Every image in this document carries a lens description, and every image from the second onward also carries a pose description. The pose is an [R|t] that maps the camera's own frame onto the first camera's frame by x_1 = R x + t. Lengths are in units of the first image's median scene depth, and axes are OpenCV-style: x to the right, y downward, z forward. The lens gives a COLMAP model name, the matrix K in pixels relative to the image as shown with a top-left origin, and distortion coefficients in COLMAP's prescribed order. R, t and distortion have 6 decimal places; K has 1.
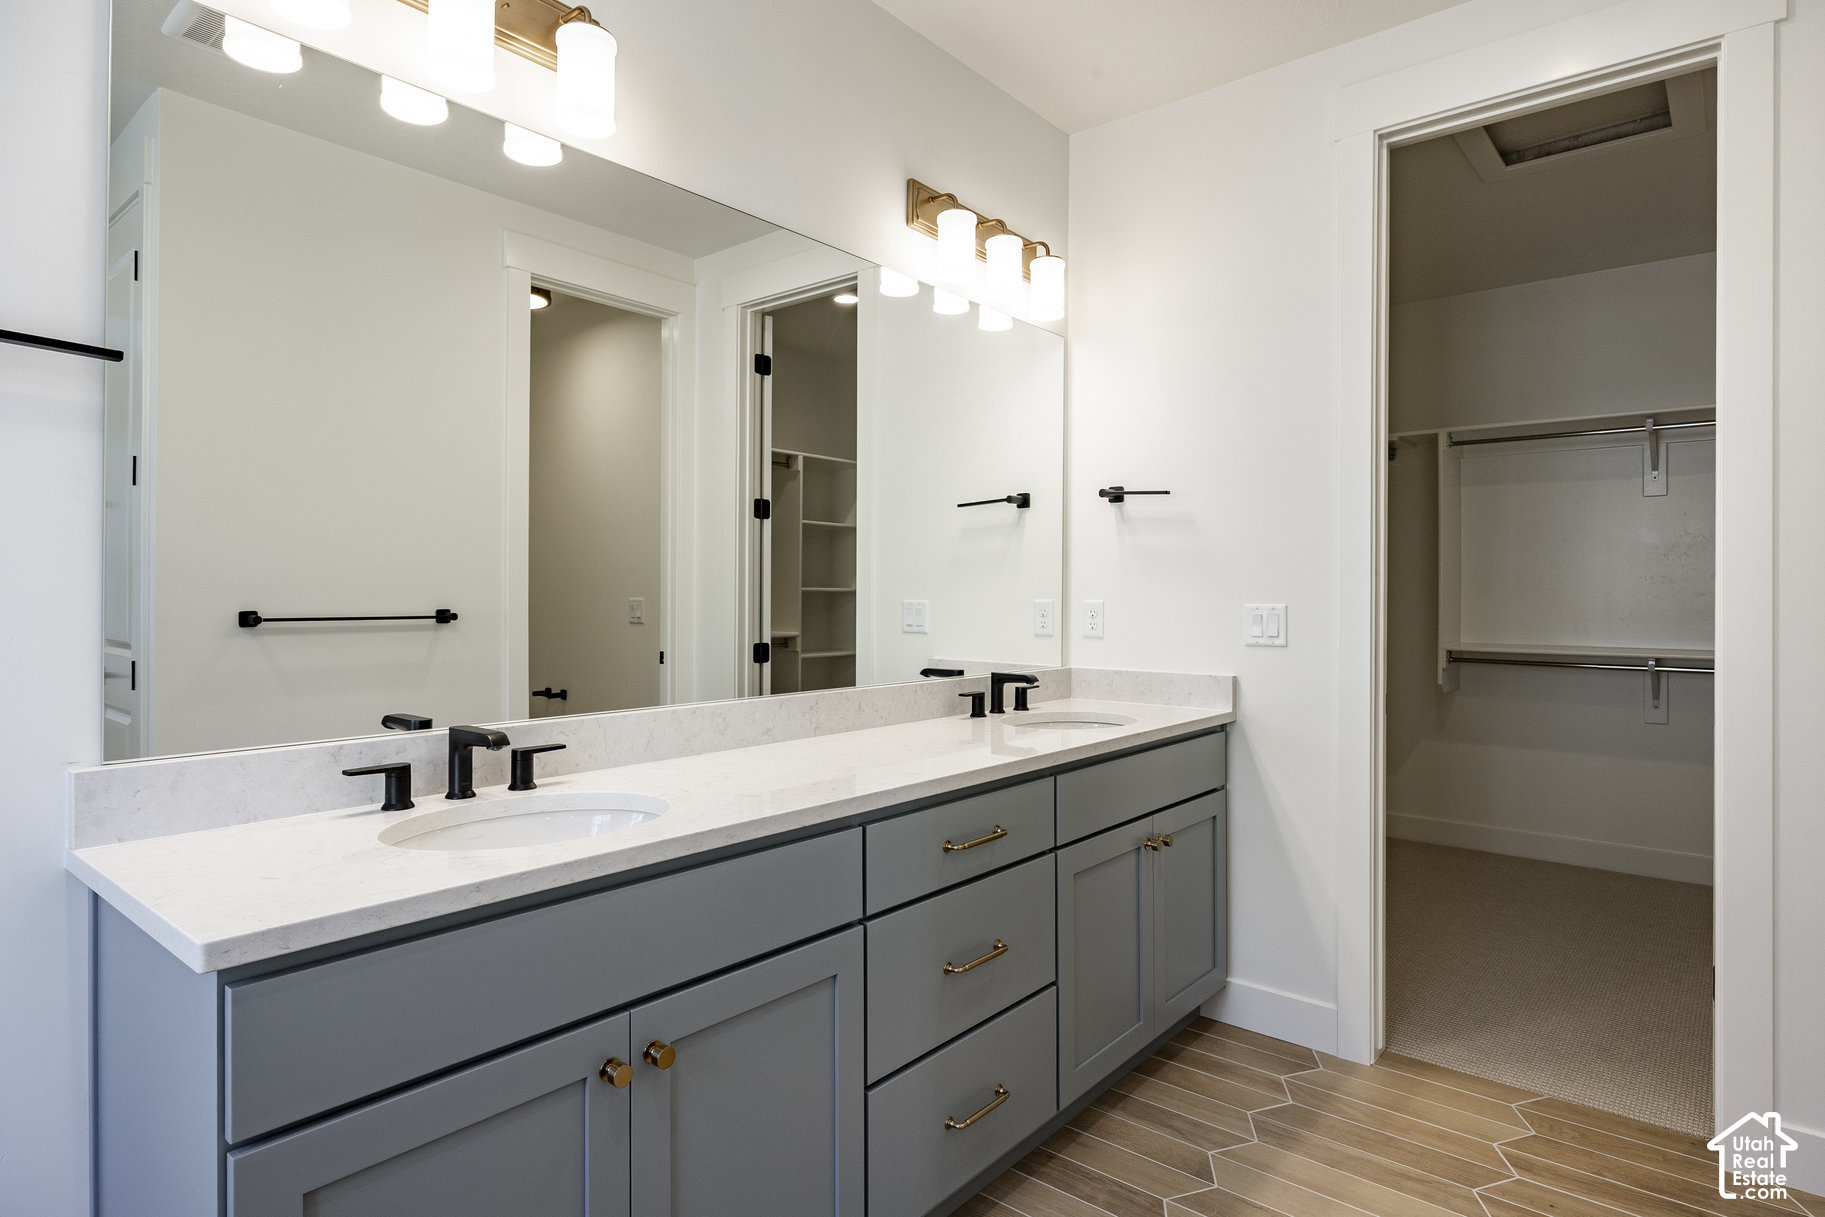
lens RADIAL K [[970.3, 0, 902.3], [0, 970.3, 597.0], [0, 0, 1]] dist [-0.000216, 0.000070]
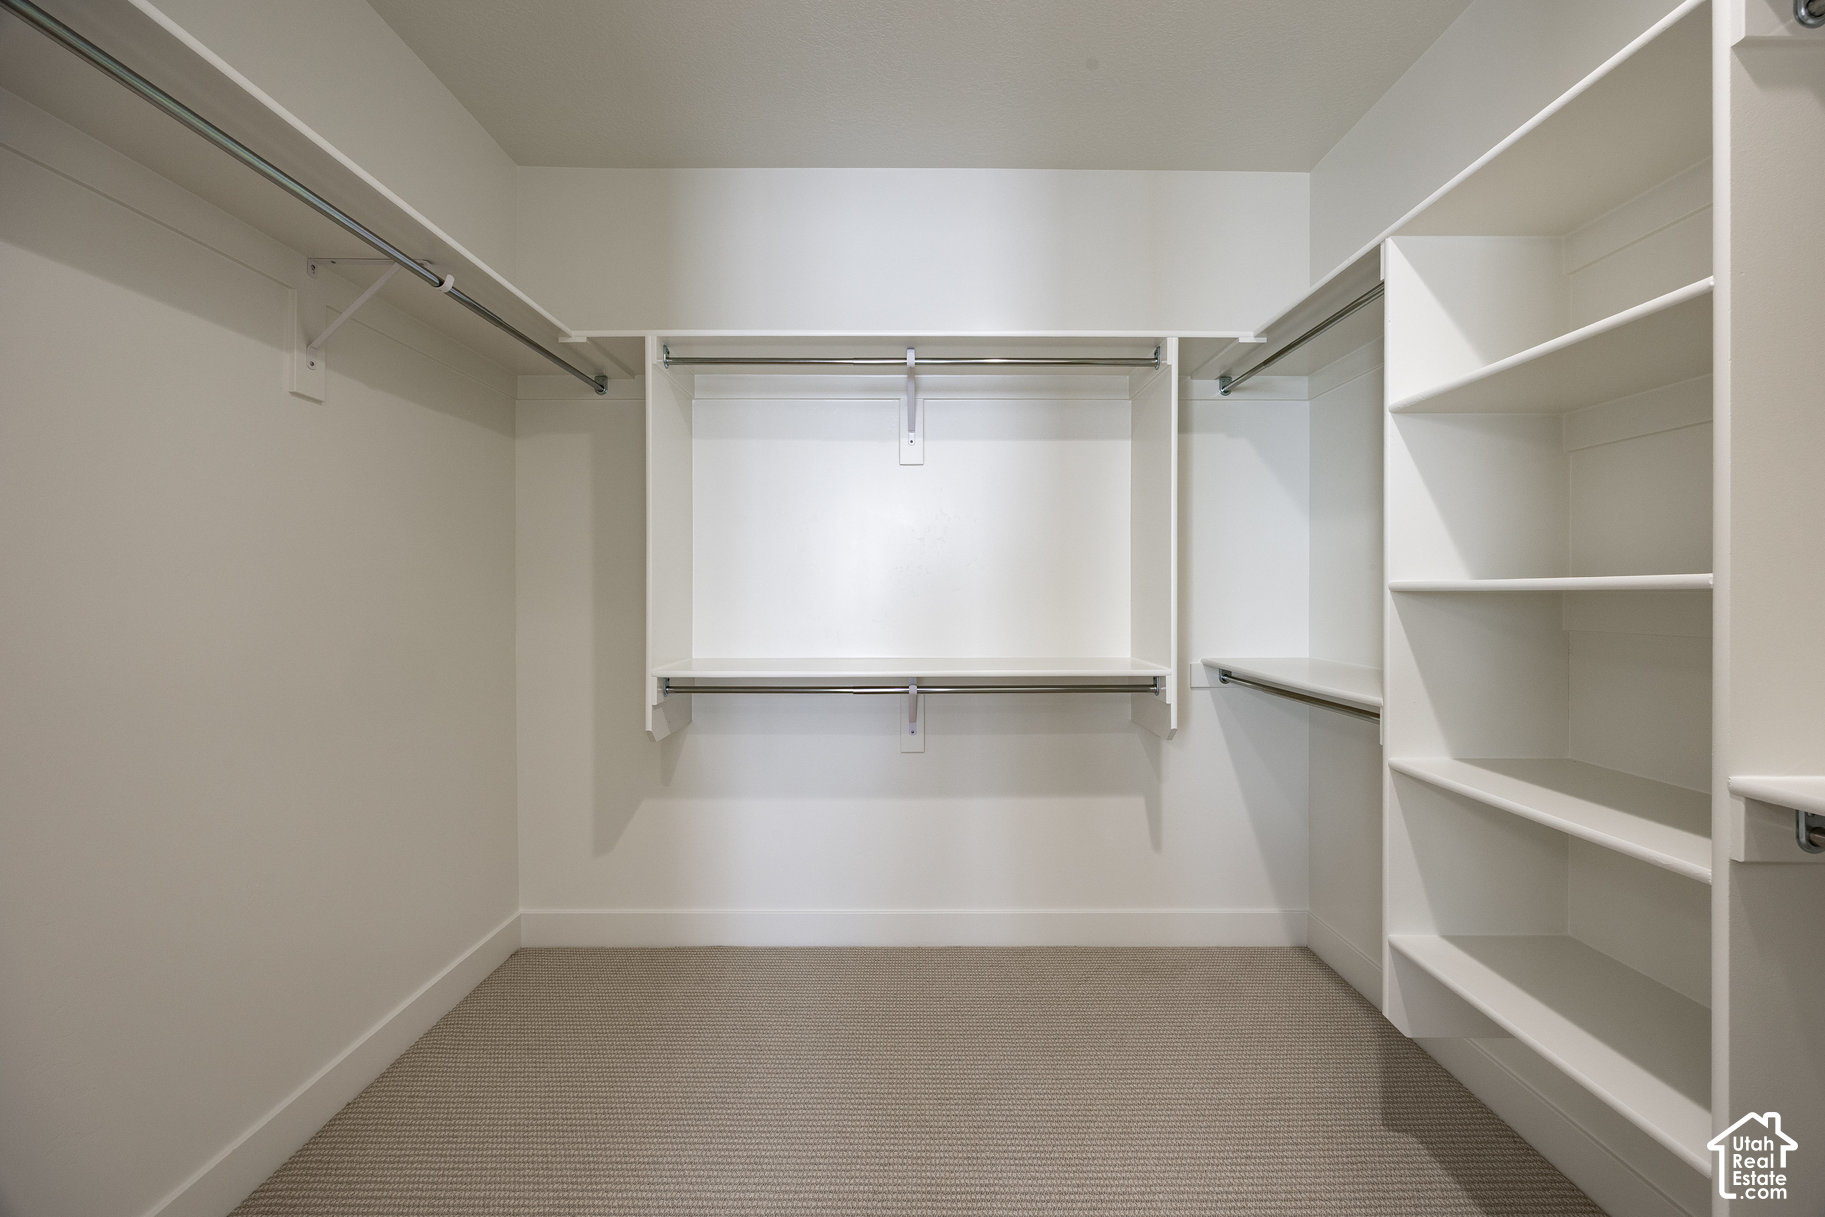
lens RADIAL K [[685.5, 0, 913.0], [0, 685.5, 602.8], [0, 0, 1]] dist [-0.006840, -0.000068]
pose [[0.773507, -0.003493, 0.633778, 0.403619], [0.002601, 0.999994, 0.002337, 0.005110], [-0.633783, -0.000159, 0.773511, 0.541901]]
